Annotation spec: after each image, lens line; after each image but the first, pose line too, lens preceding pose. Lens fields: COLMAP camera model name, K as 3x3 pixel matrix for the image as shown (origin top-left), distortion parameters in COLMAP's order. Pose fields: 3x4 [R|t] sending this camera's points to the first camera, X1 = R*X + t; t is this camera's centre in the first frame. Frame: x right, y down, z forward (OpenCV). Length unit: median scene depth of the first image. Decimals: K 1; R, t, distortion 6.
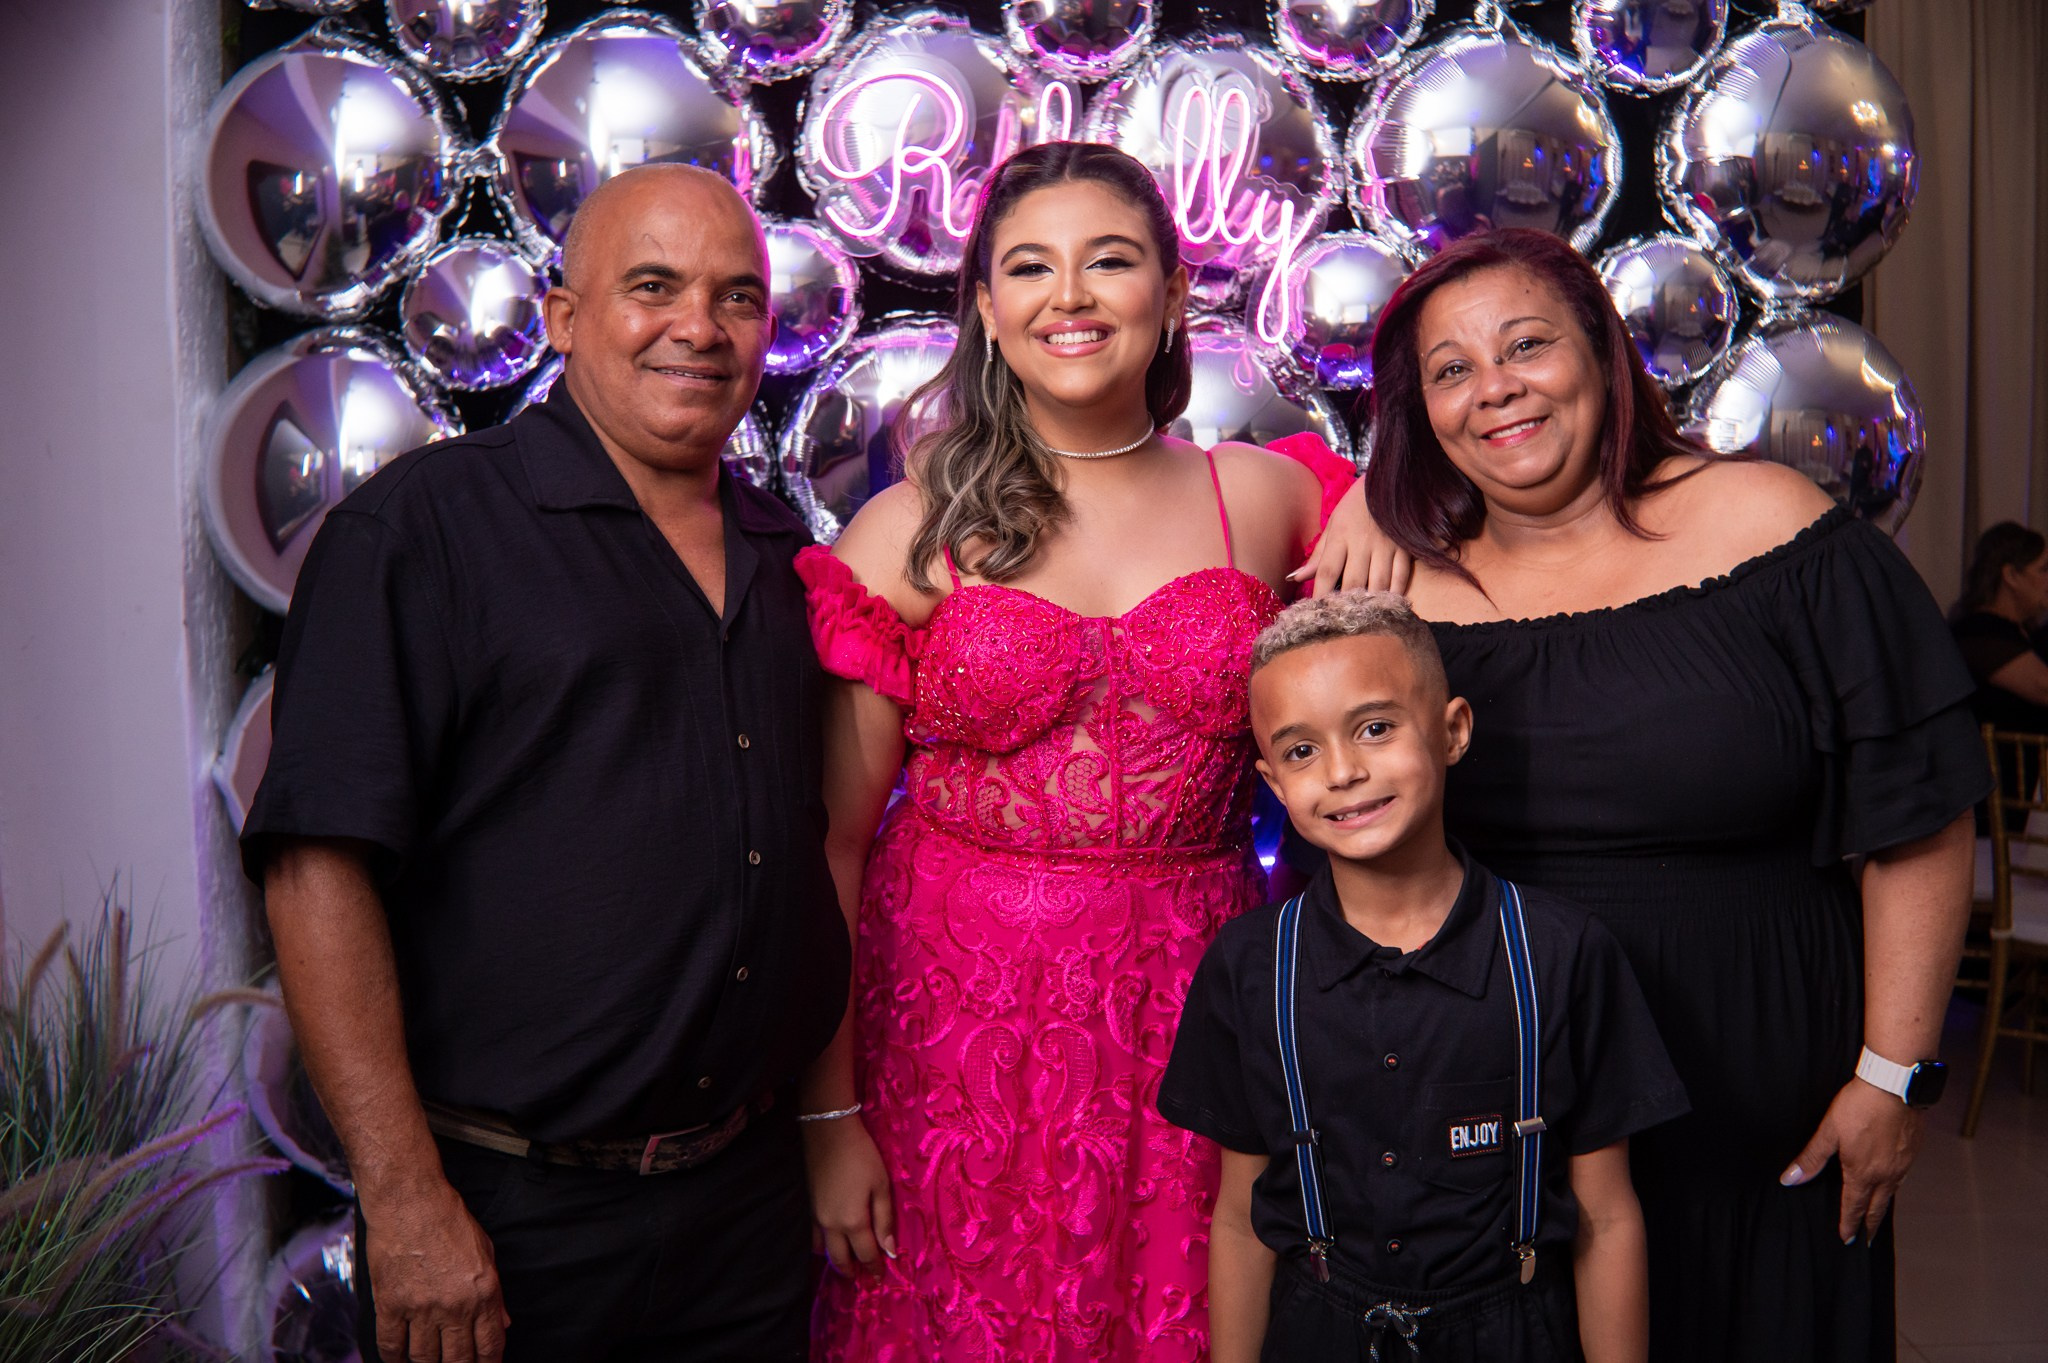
lens RADIAL K [[2150.5, 0, 996.8], [0, 2150.5, 658.7], [0, 0, 1]] dist [-0.106815, 0.000000]
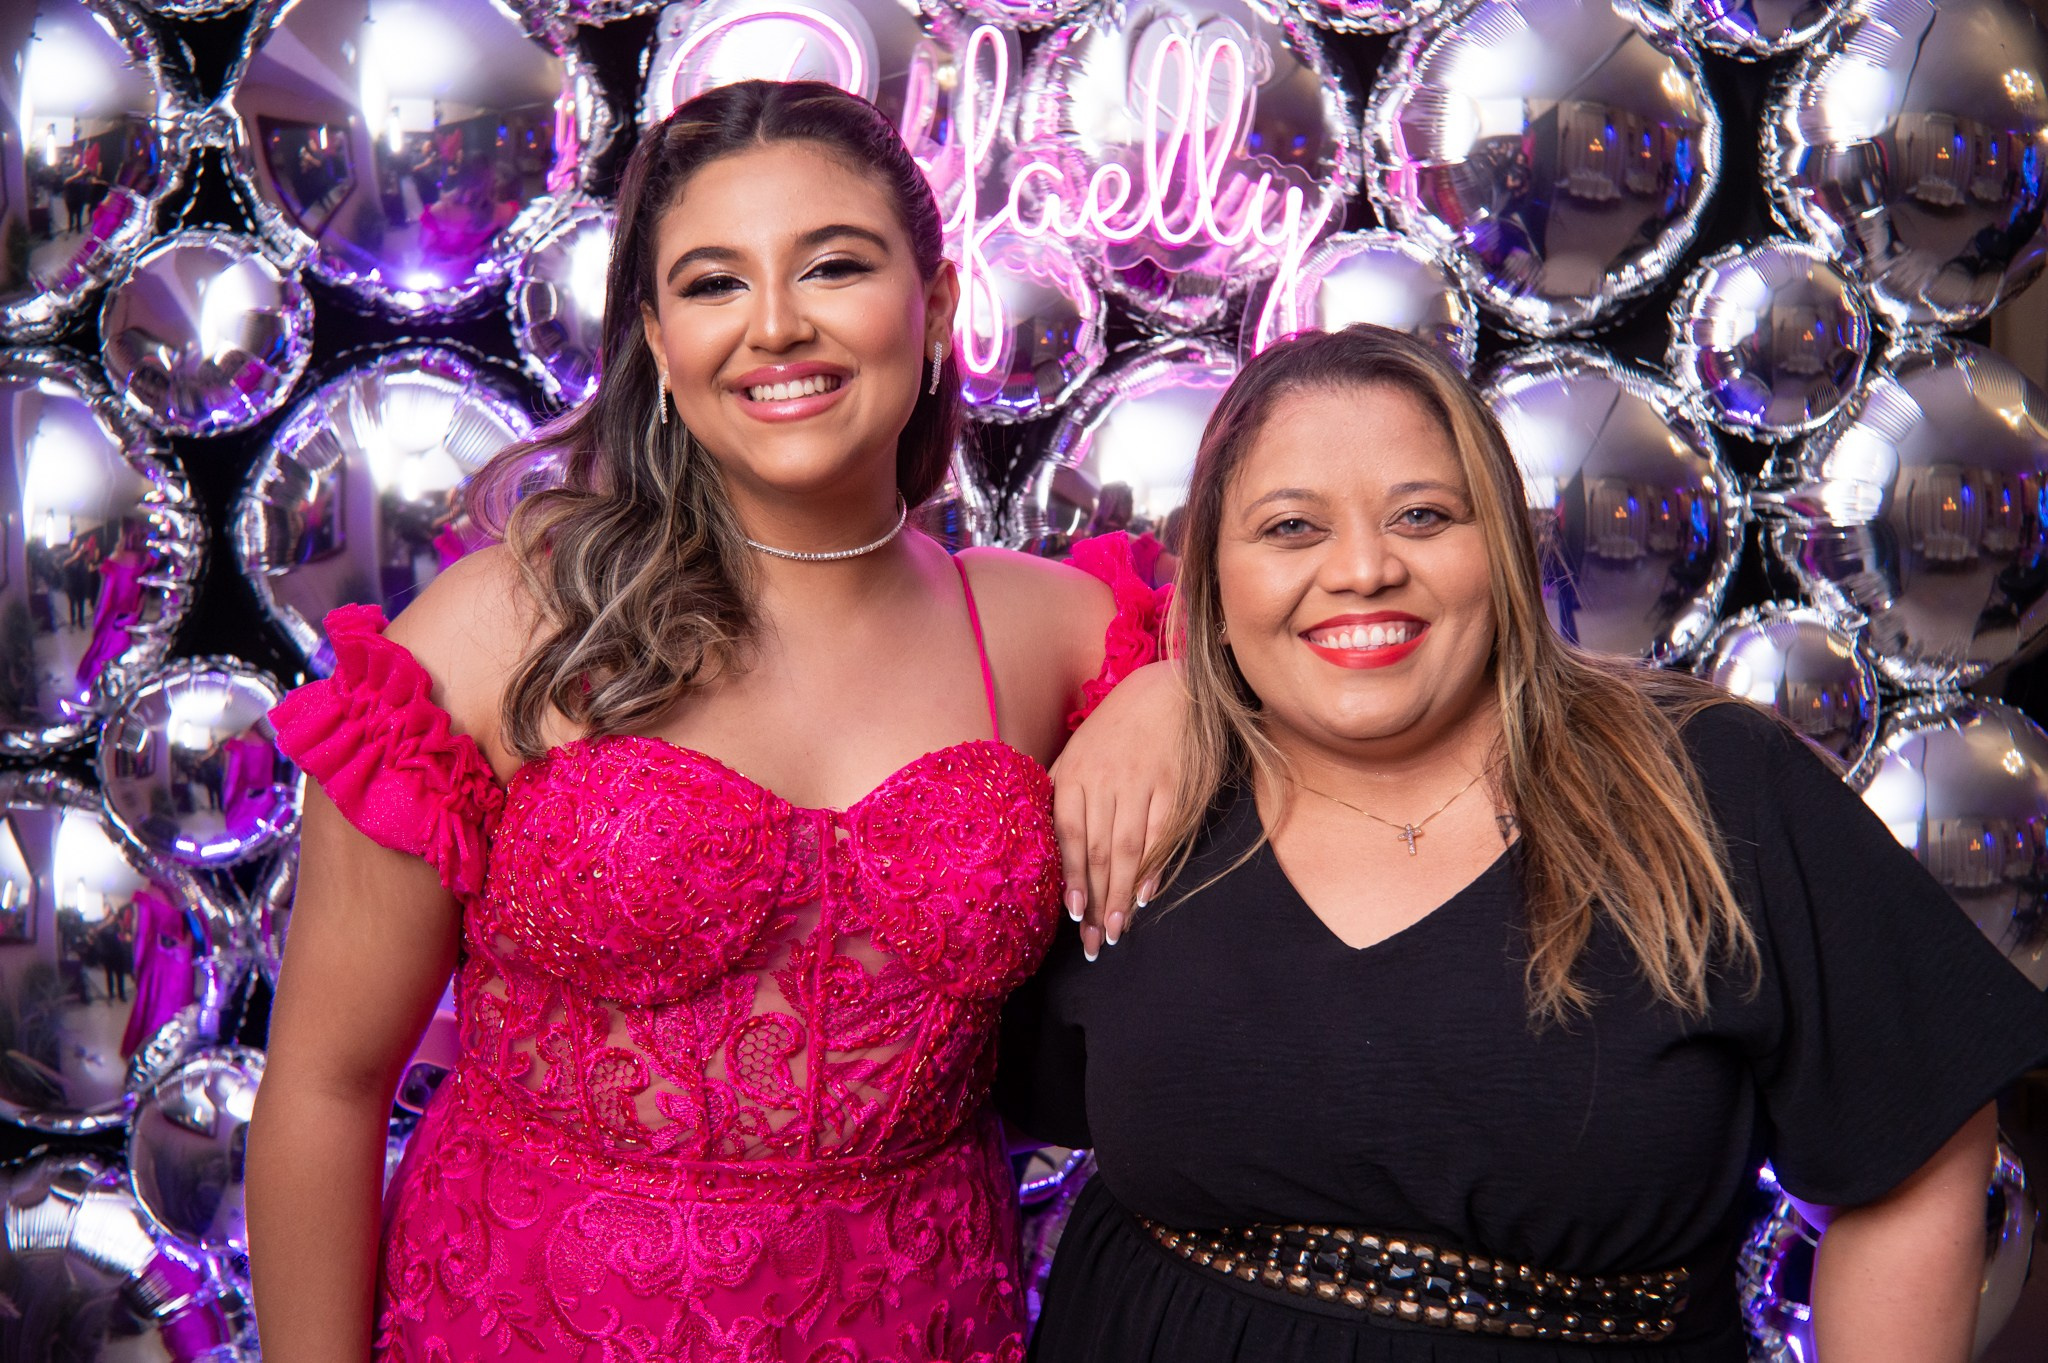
lens RADIAL K [[2150.5, 0, 1023.4], [0, 2150.5, 667.5], [0, 0, 1]] dist [-0.106815, 0.000000]
pose [[0.997980, -0.001278, 0.063524, -0.007025], [0.001012, 0.999991, 0.004211, -0.048112], [-0.063528, -0.004138, 0.997971, 0.249109]]
